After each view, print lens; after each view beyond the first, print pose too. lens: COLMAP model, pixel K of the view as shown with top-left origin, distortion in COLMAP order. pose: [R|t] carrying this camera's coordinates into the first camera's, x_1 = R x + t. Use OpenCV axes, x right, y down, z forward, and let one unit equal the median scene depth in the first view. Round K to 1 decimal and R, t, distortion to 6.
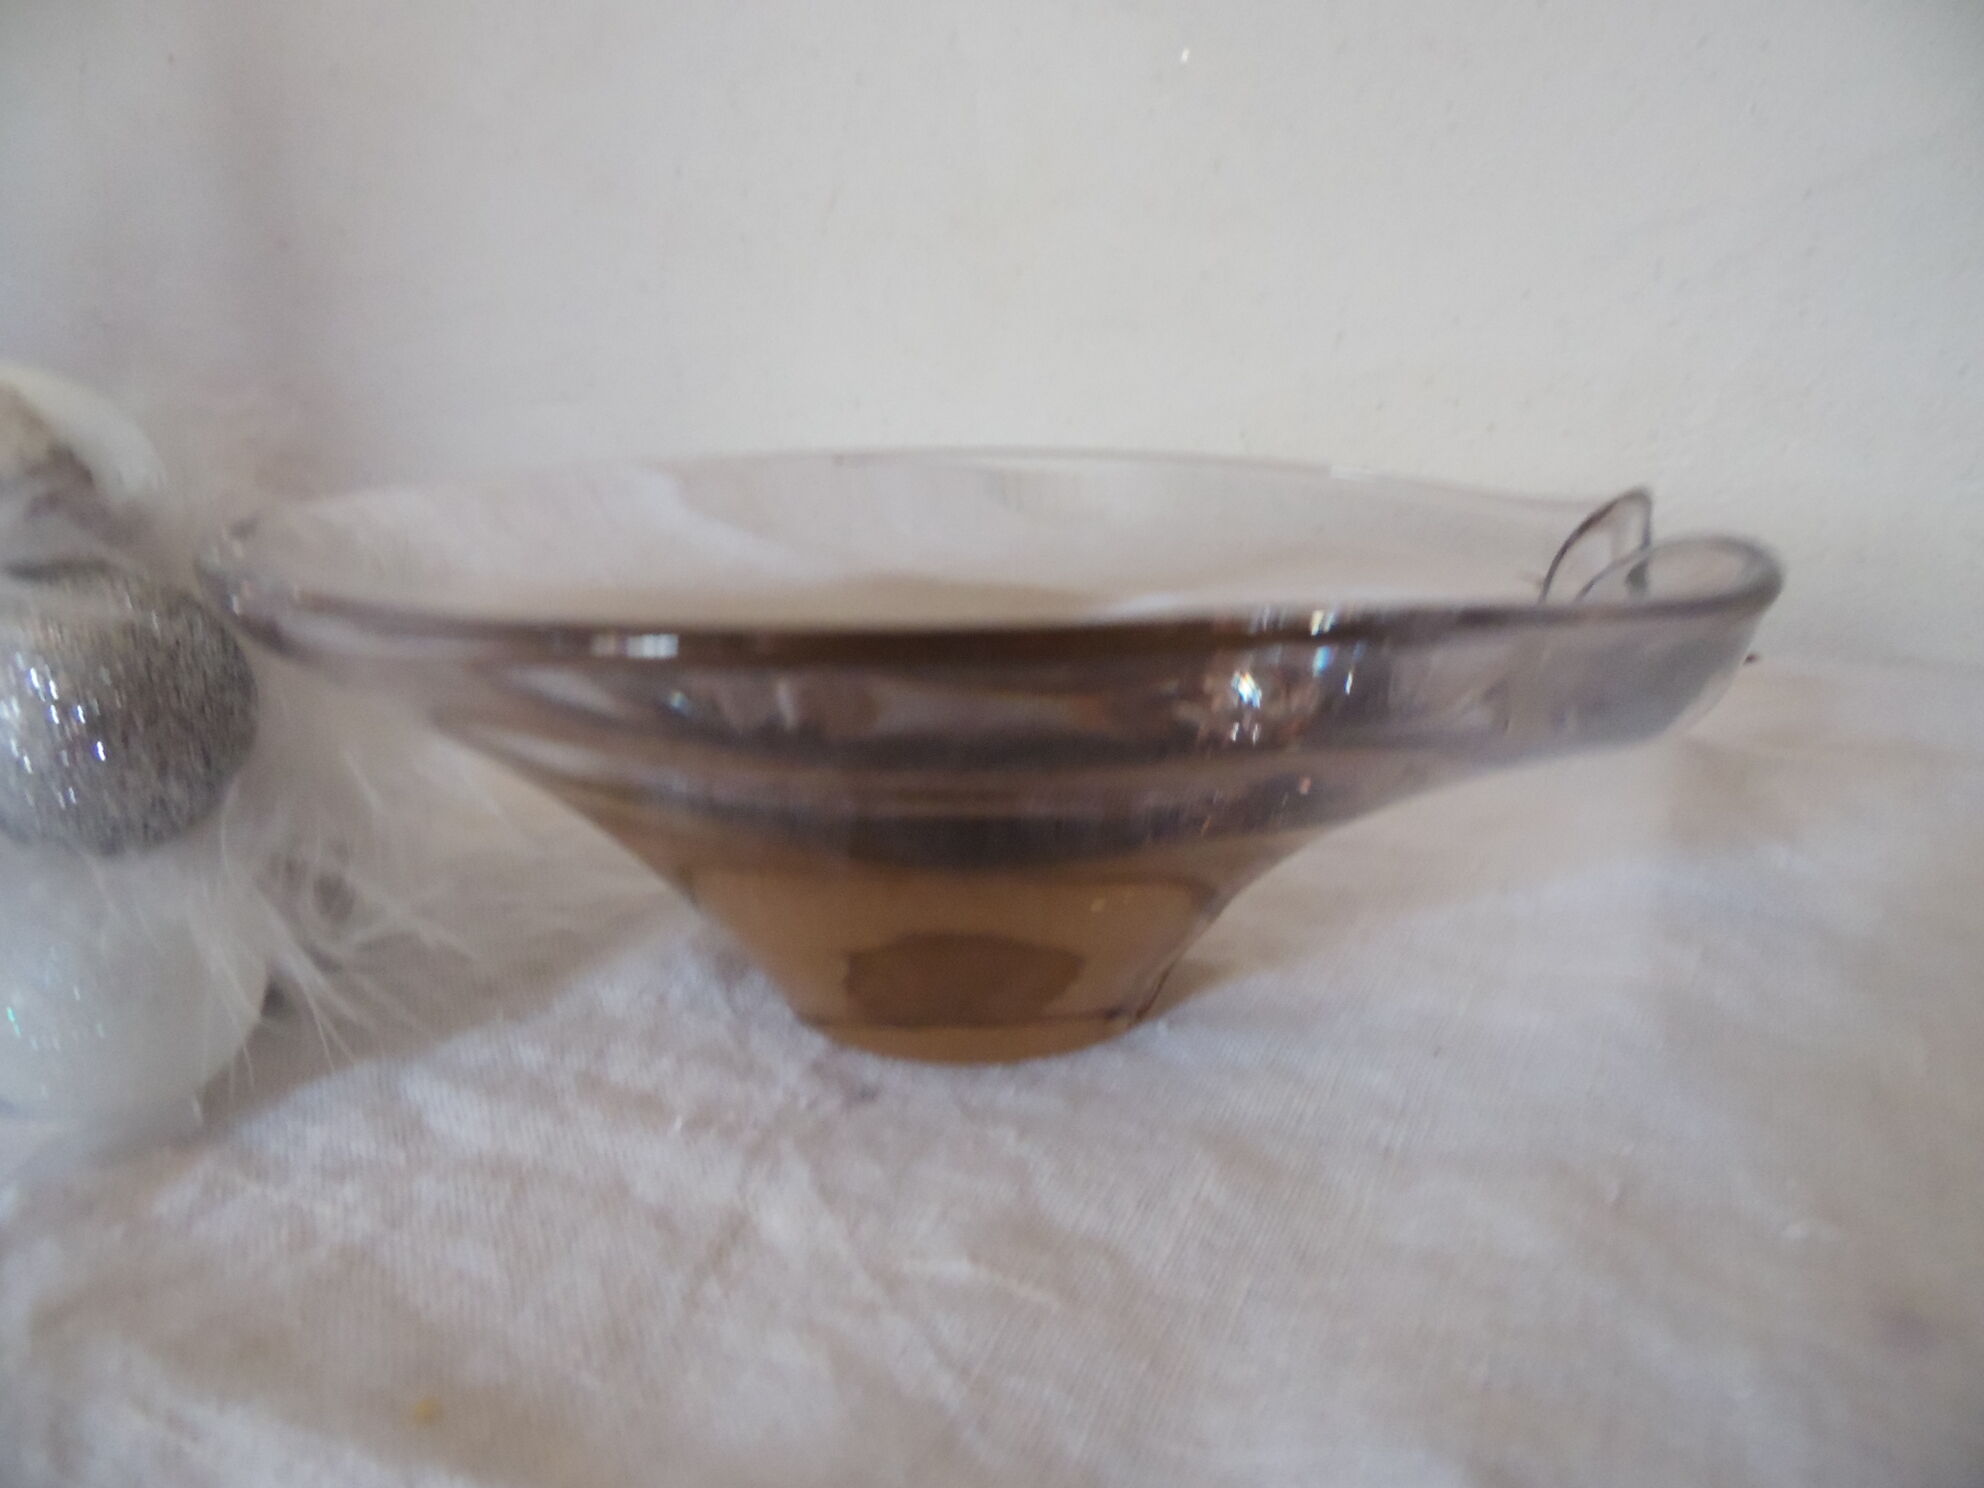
lens RADIAL K [[1459.3, 0, 985.3], [0, 1459.3, 755.4], [0, 0, 1]] dist [-0.028040, 0.017713]
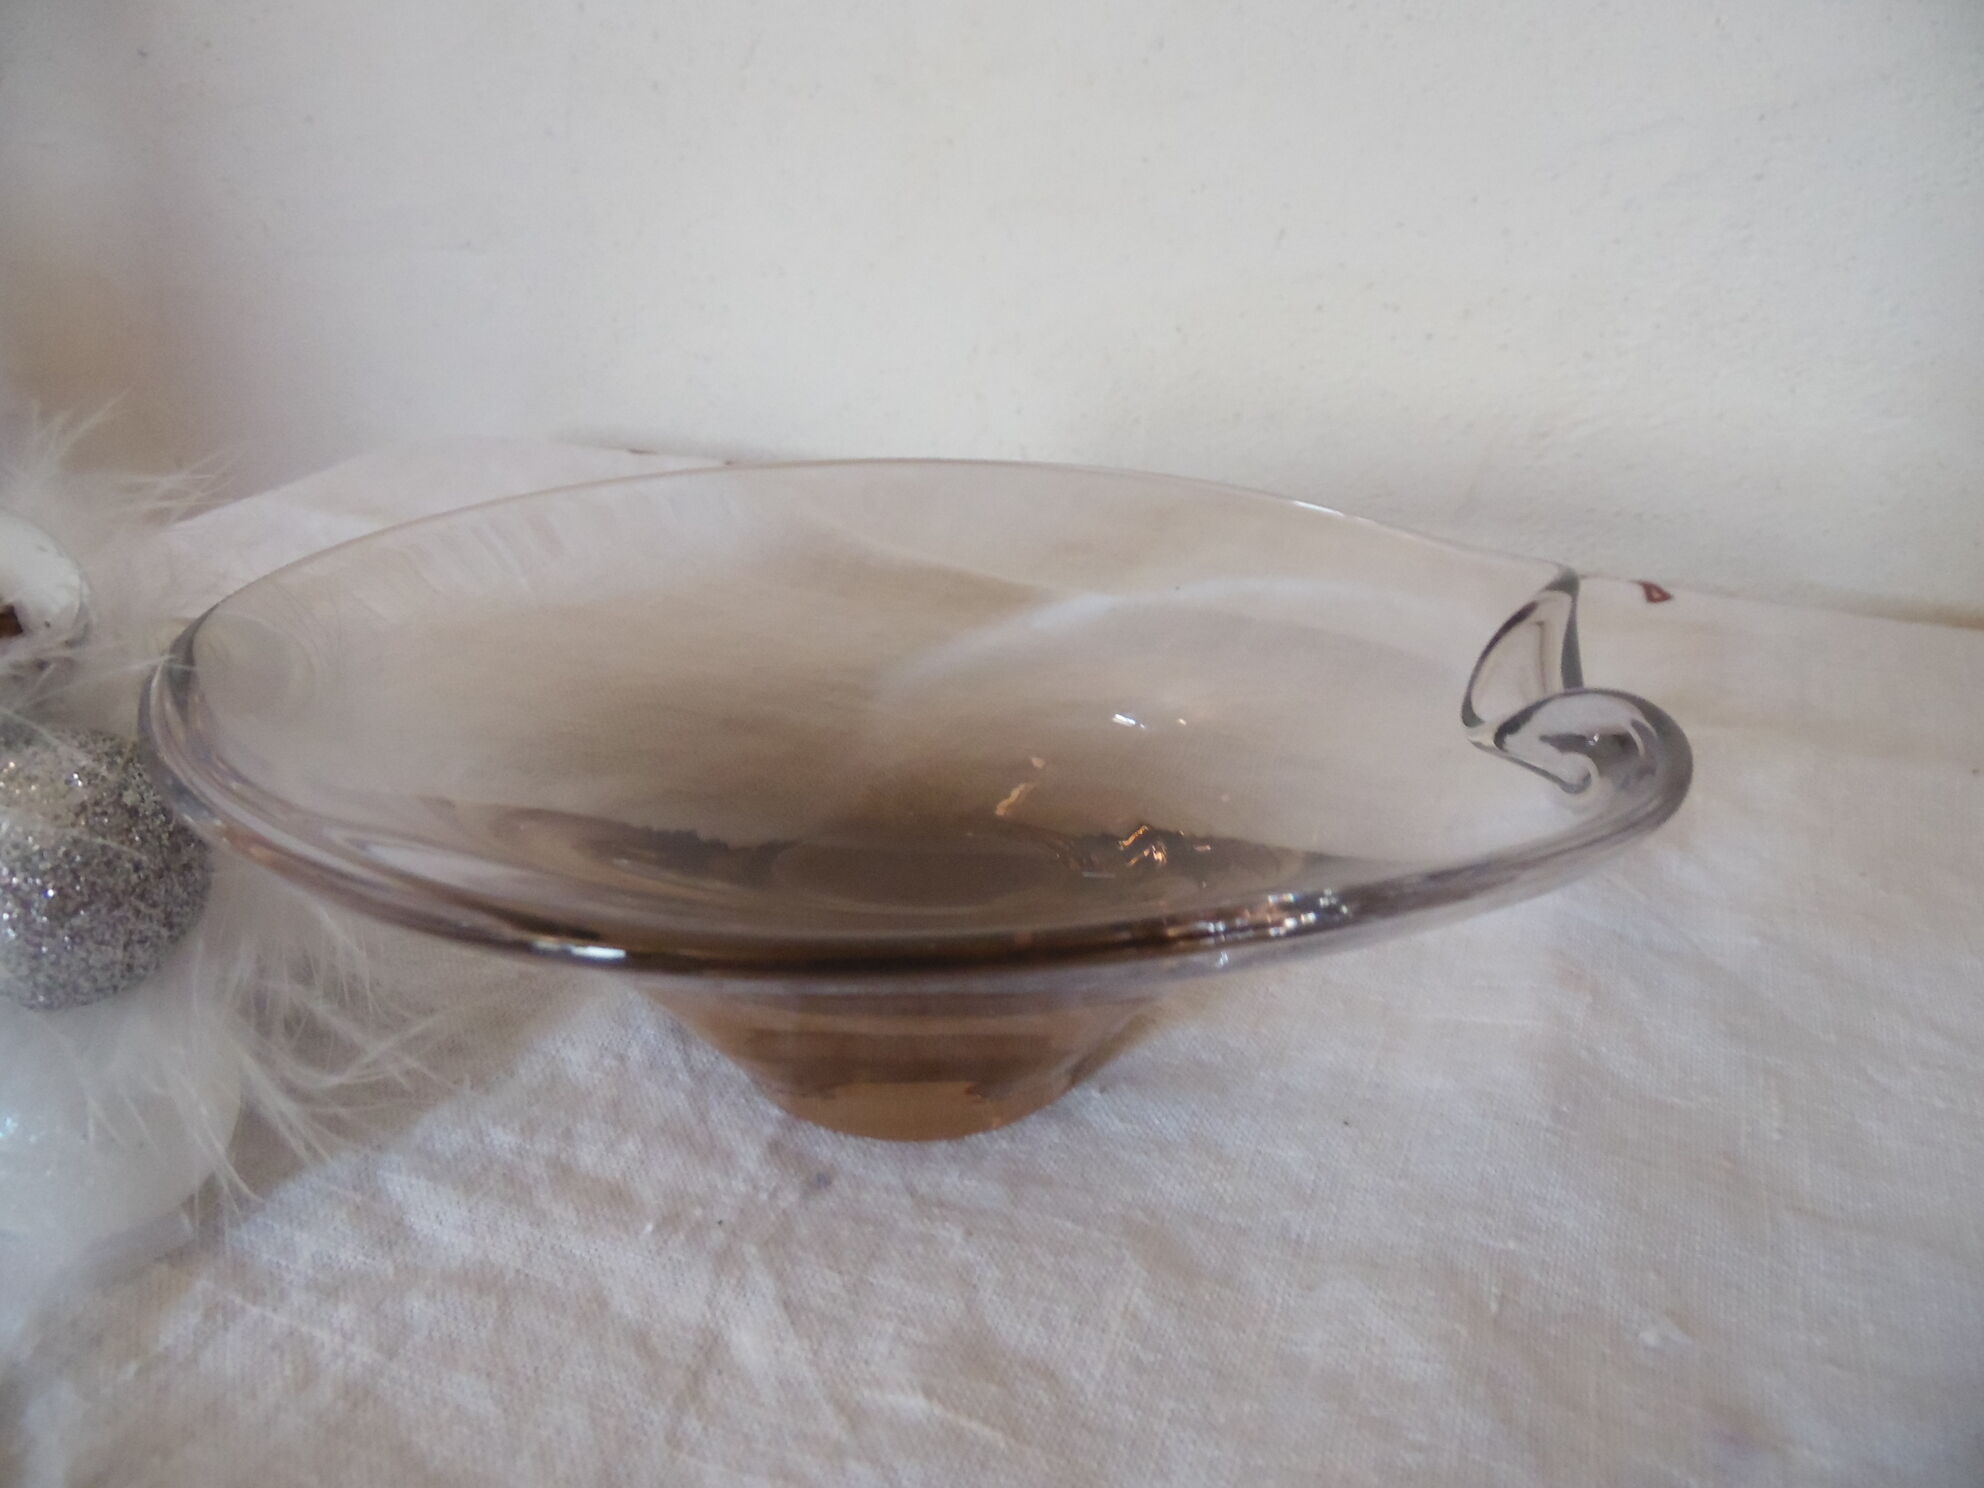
lens RADIAL K [[1459.3, 0, 984.9], [0, 1459.3, 743.7], [0, 0, 1]] dist [-0.028040, 0.017713]
pose [[0.998577, -0.004084, 0.053169, -0.018575], [-0.005071, 0.985270, 0.170928, -0.292586], [-0.053084, -0.170955, 0.983848, -0.010644]]
